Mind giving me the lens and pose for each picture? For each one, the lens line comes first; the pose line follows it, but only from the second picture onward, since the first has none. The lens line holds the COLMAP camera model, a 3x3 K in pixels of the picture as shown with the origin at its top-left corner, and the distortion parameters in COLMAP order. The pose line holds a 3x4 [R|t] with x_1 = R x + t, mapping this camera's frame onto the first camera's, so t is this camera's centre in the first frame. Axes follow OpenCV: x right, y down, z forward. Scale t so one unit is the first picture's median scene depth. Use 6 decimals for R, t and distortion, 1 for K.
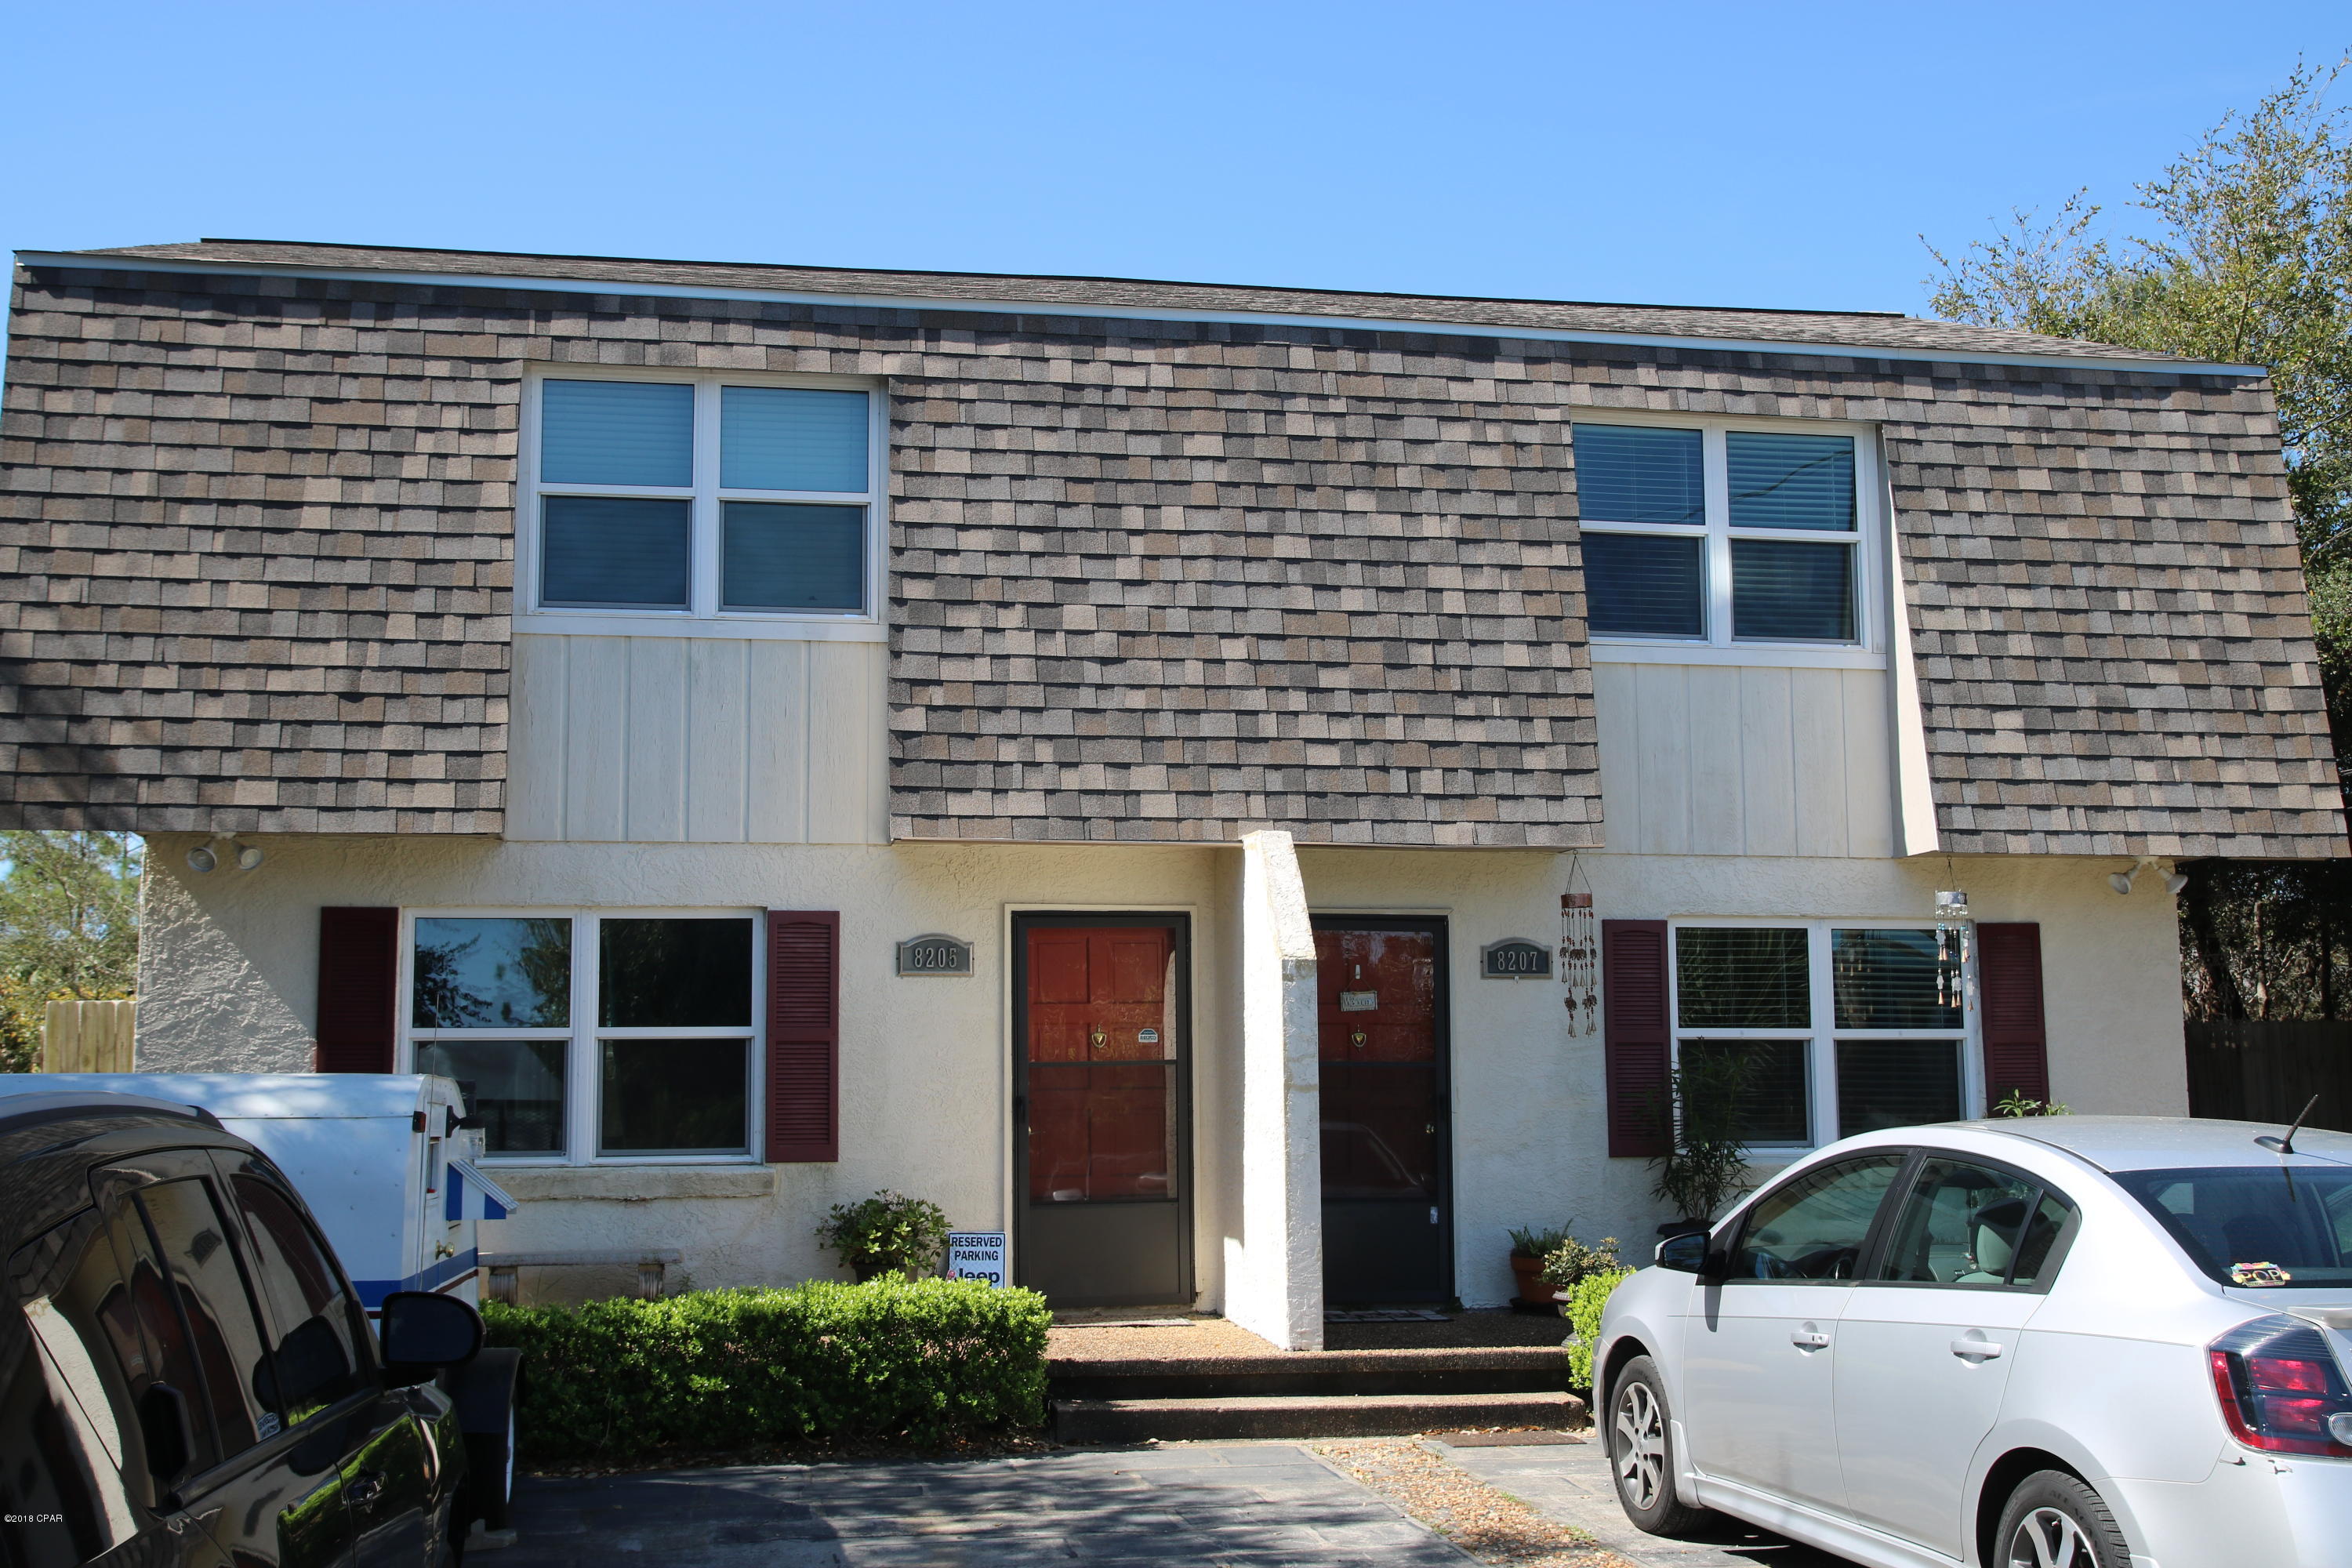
lens RADIAL K [[2406.0, 0, 1178.5], [0, 2406.0, 808.9], [0, 0, 1]] dist [-0.047953, 0.240857]
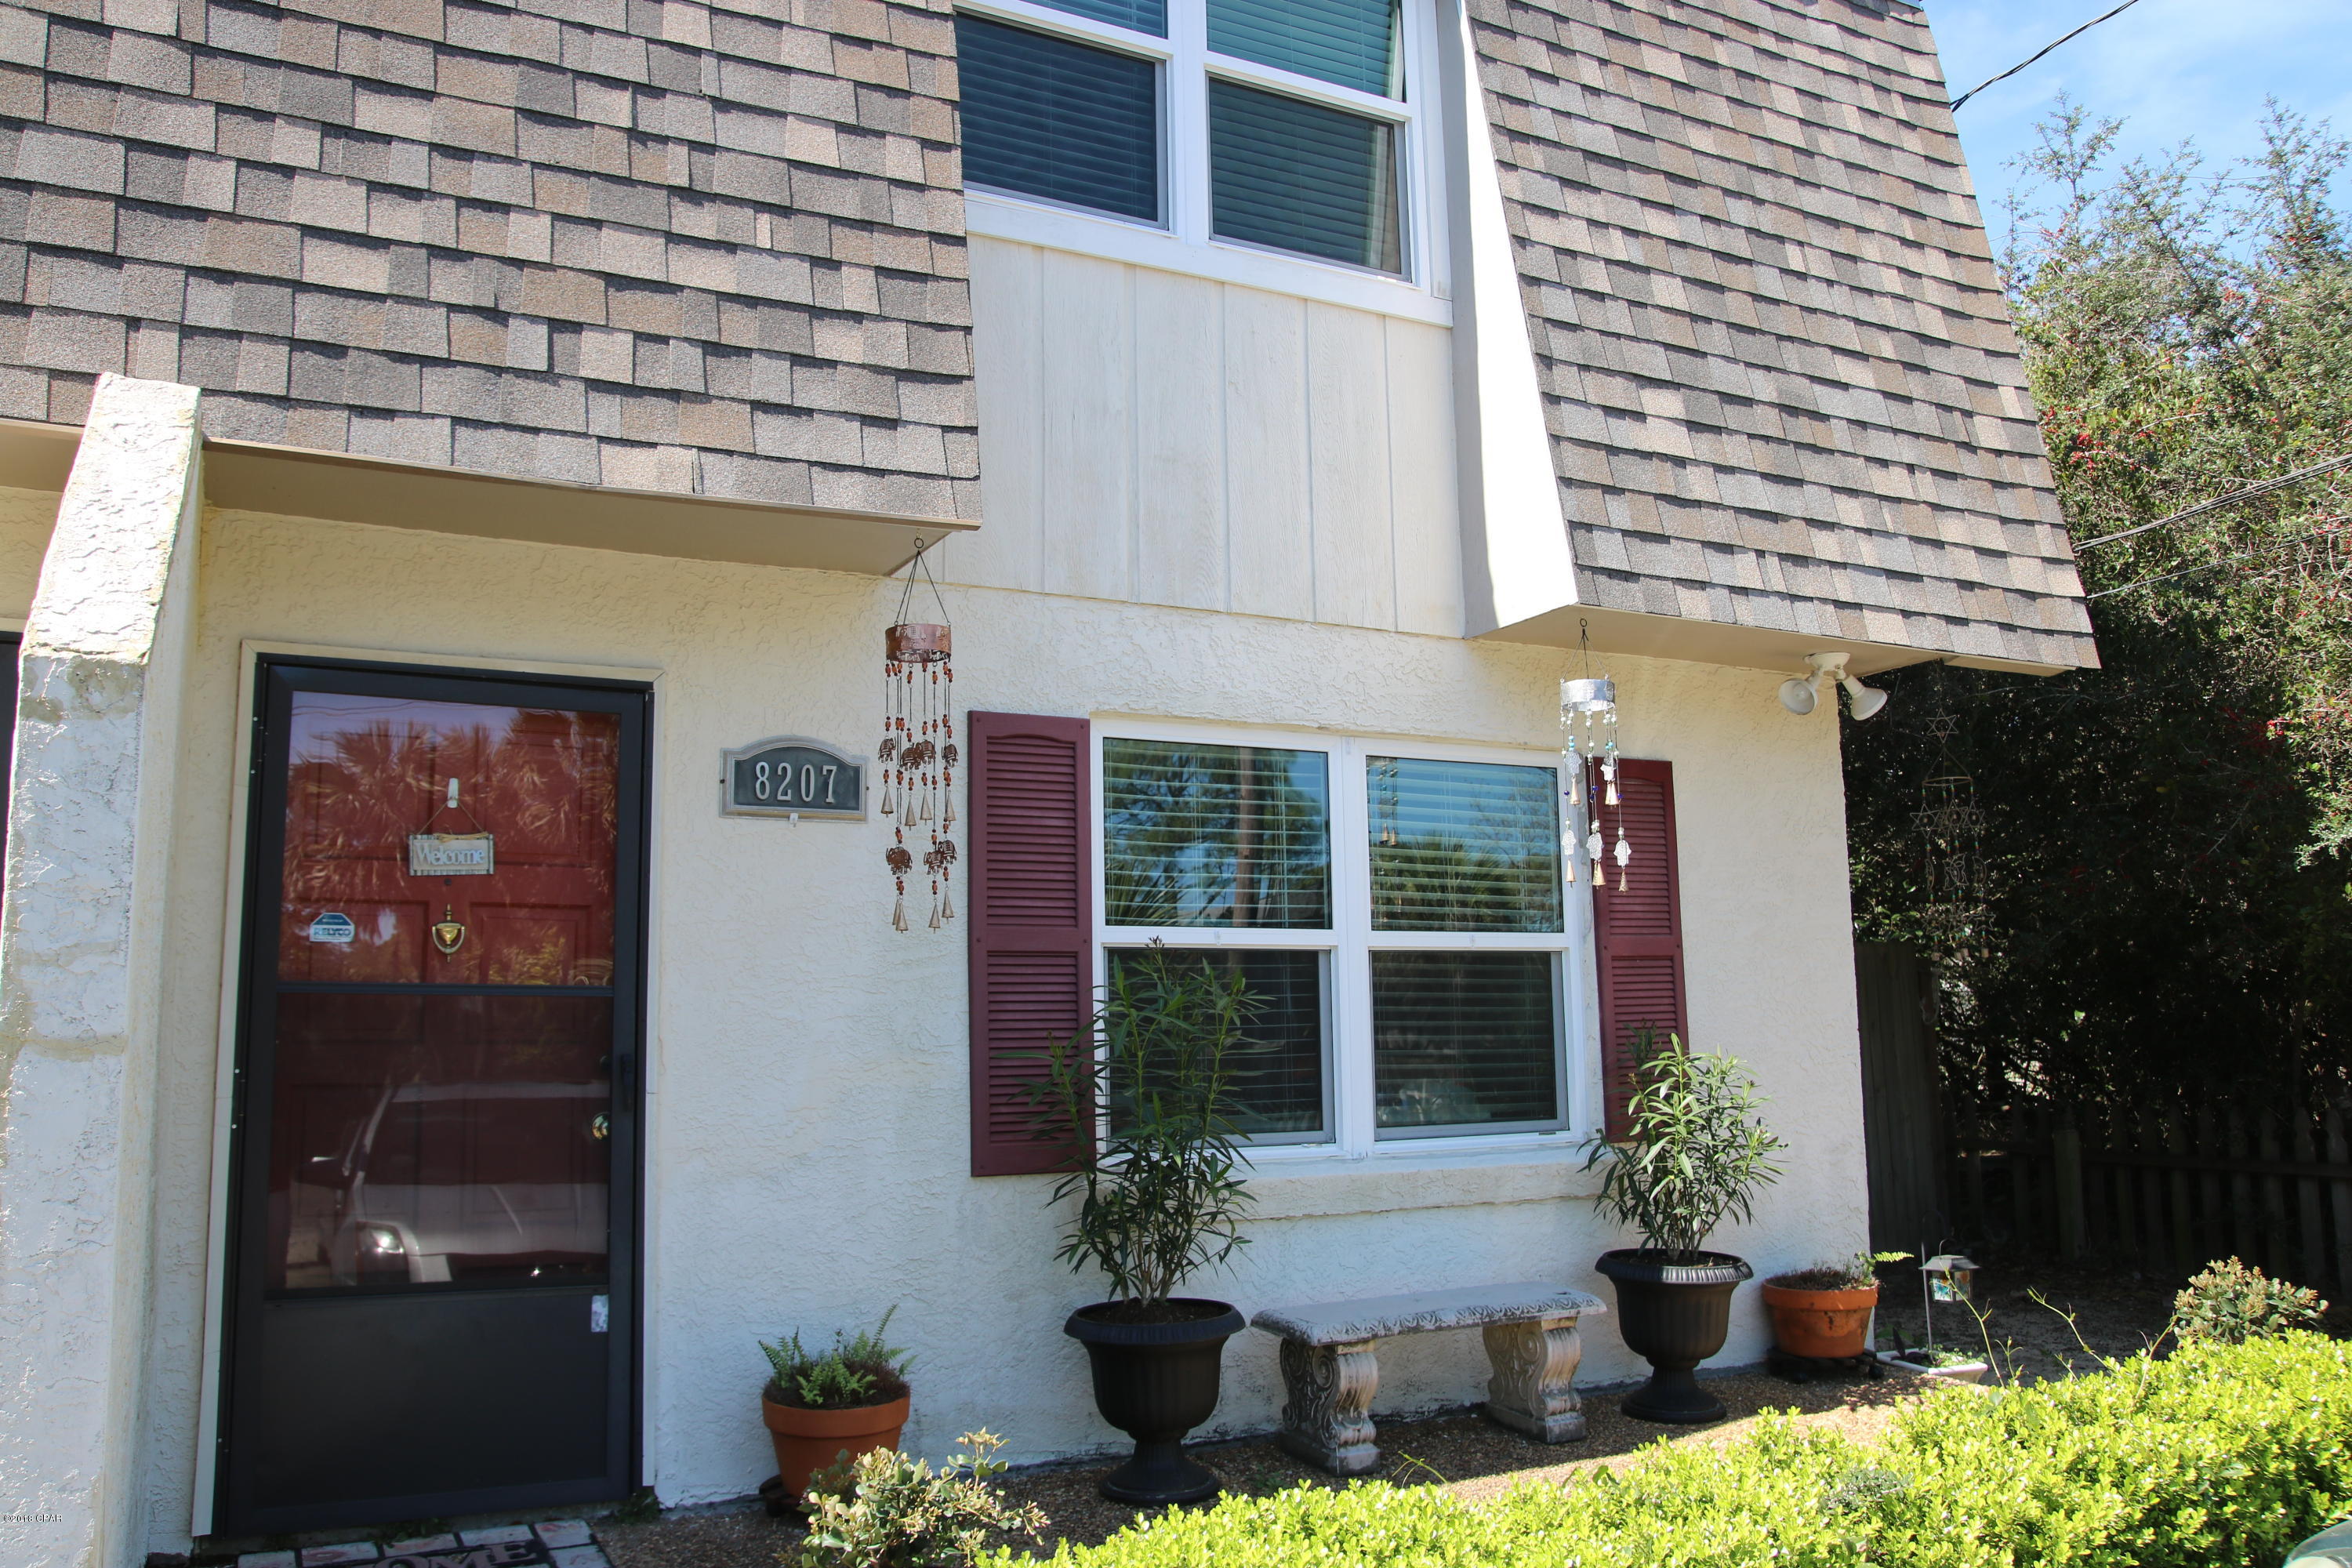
lens RADIAL K [[1823.2, 0, 1159.9], [0, 1823.2, 792.9], [0, 0, 1]] dist [-0.124979, 0.122257]
pose [[0.957707, 0.028837, 0.286297, 0.111000], [-0.024159, 0.999511, -0.019857, 0.074403], [-0.286729, 0.012100, 0.957935, 0.652343]]
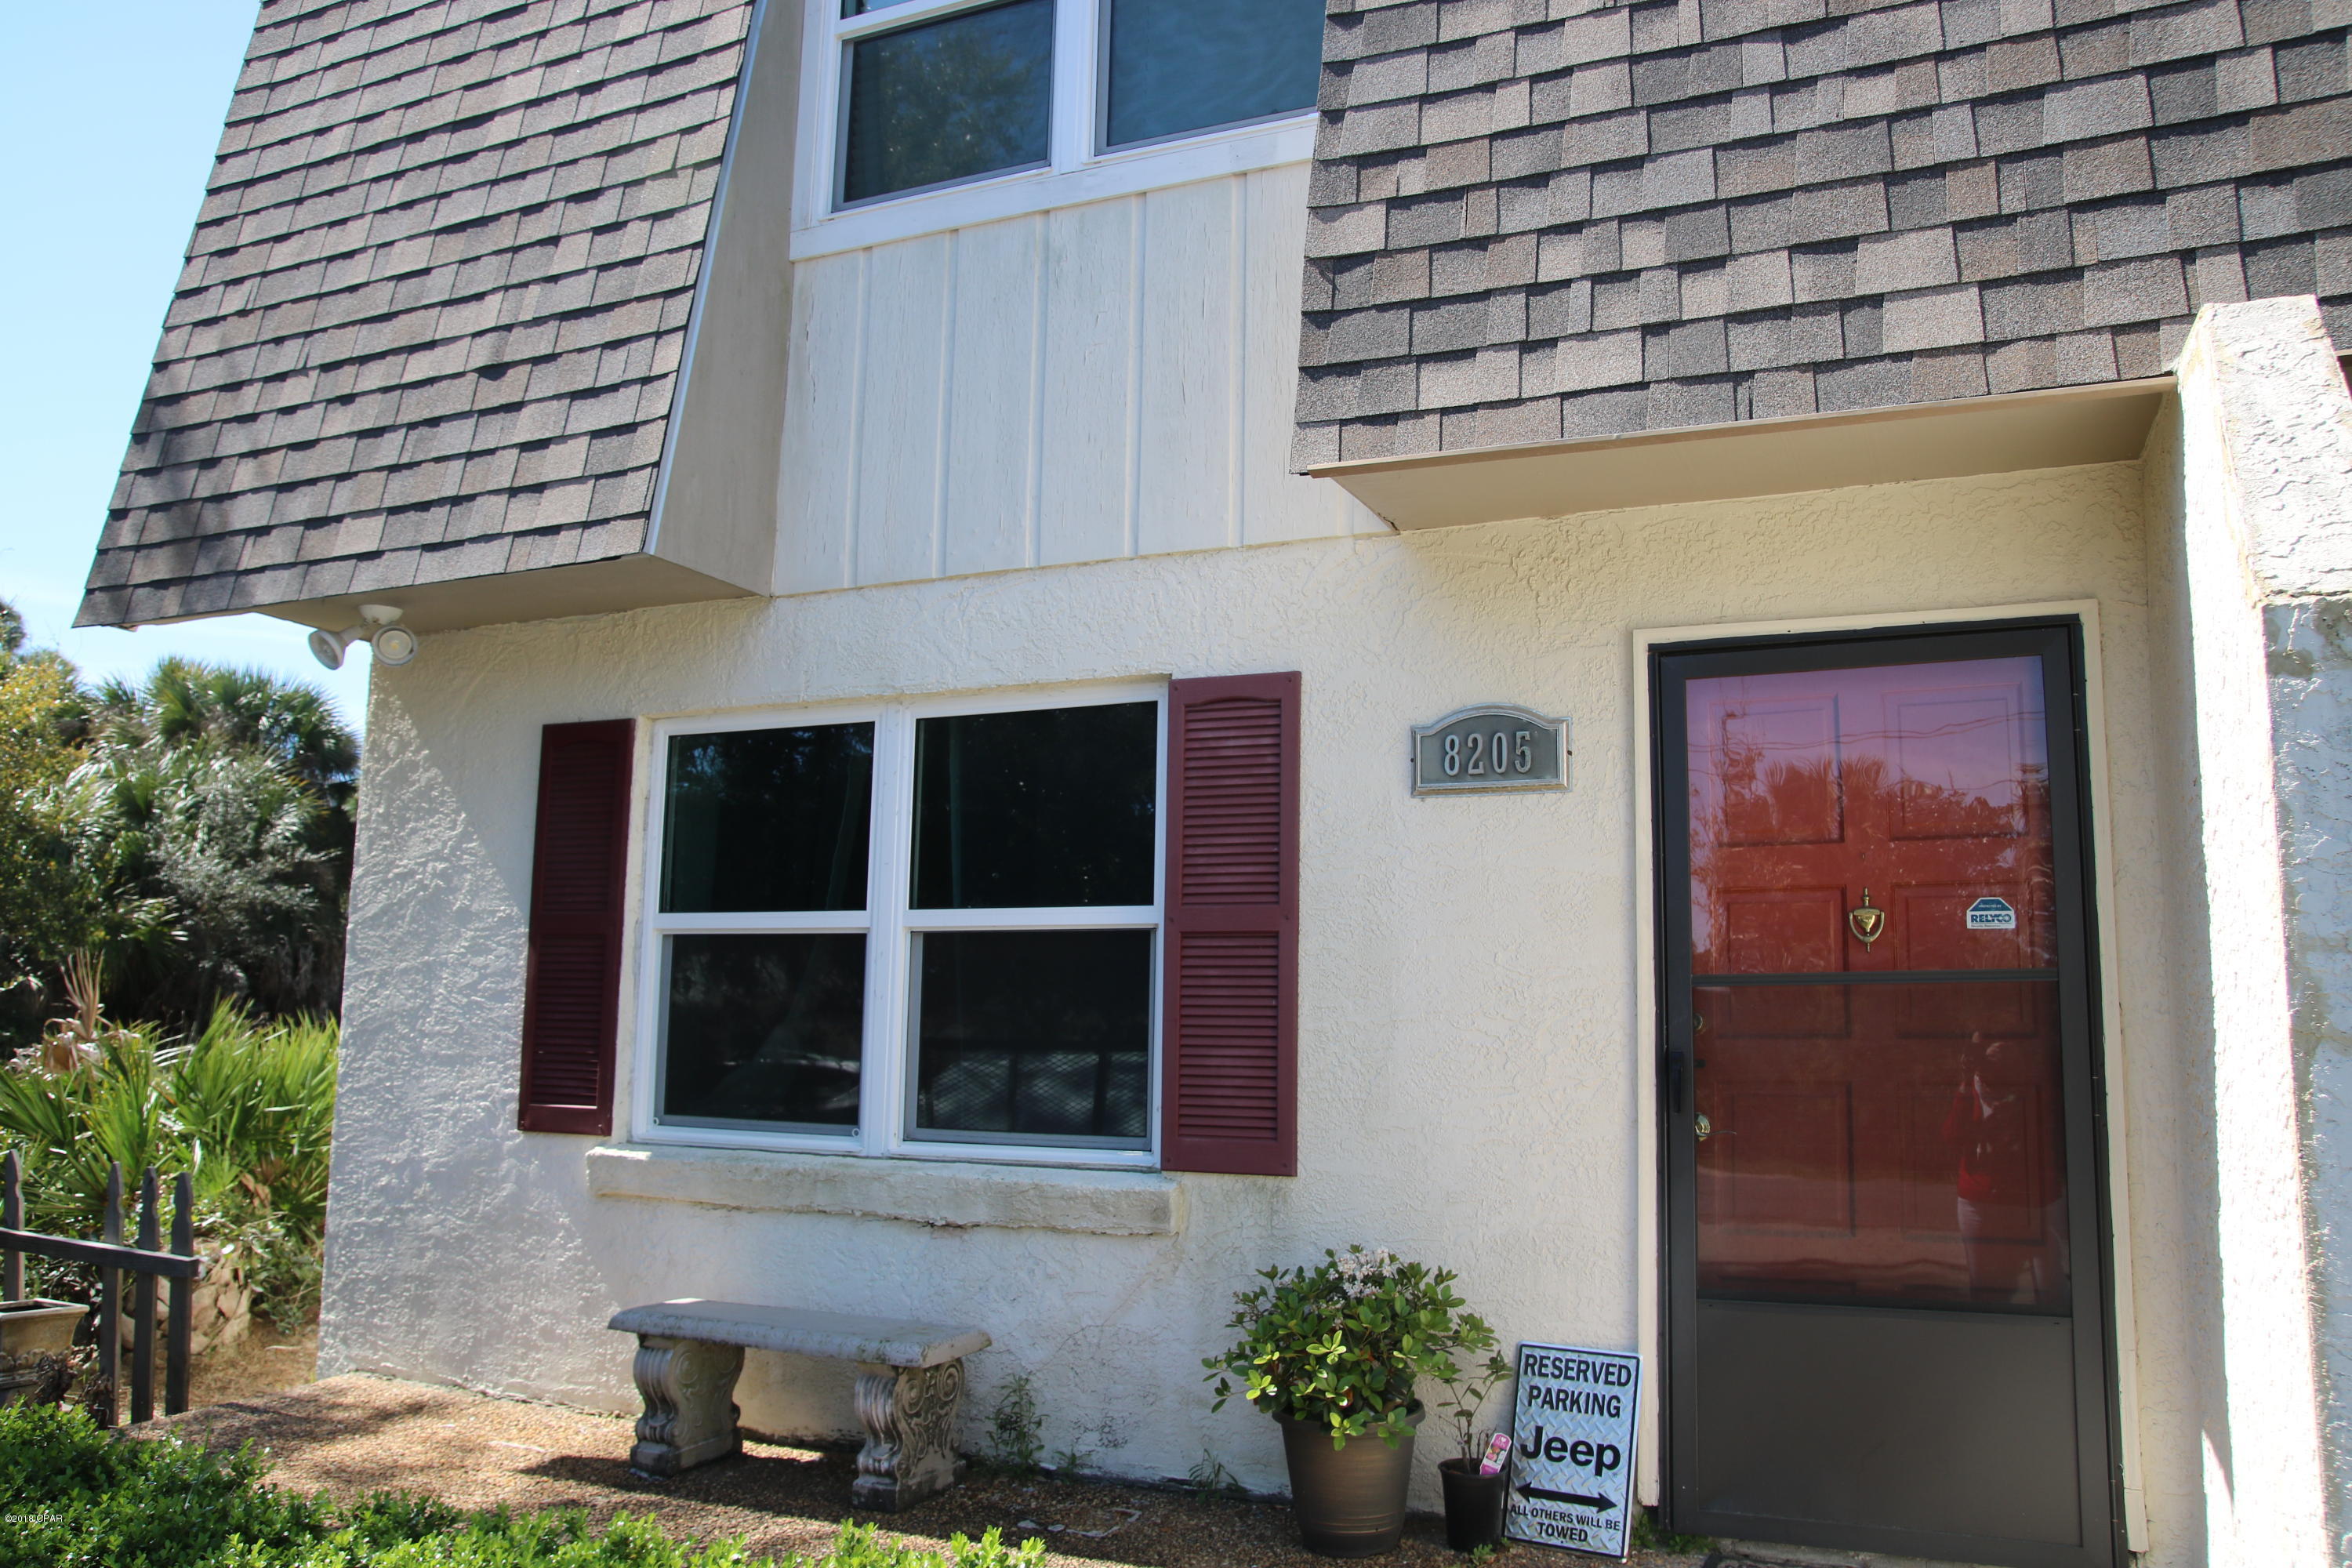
lens RADIAL K [[1823.2, 0, 1159.9], [0, 1823.2, 792.9], [0, 0, 1]] dist [-0.124979, 0.122257]
pose [[0.820322, -0.053879, -0.569358, 0.049008], [0.045143, 0.998546, -0.029452, 0.077349], [0.570117, -0.001542, 0.821562, 0.671011]]
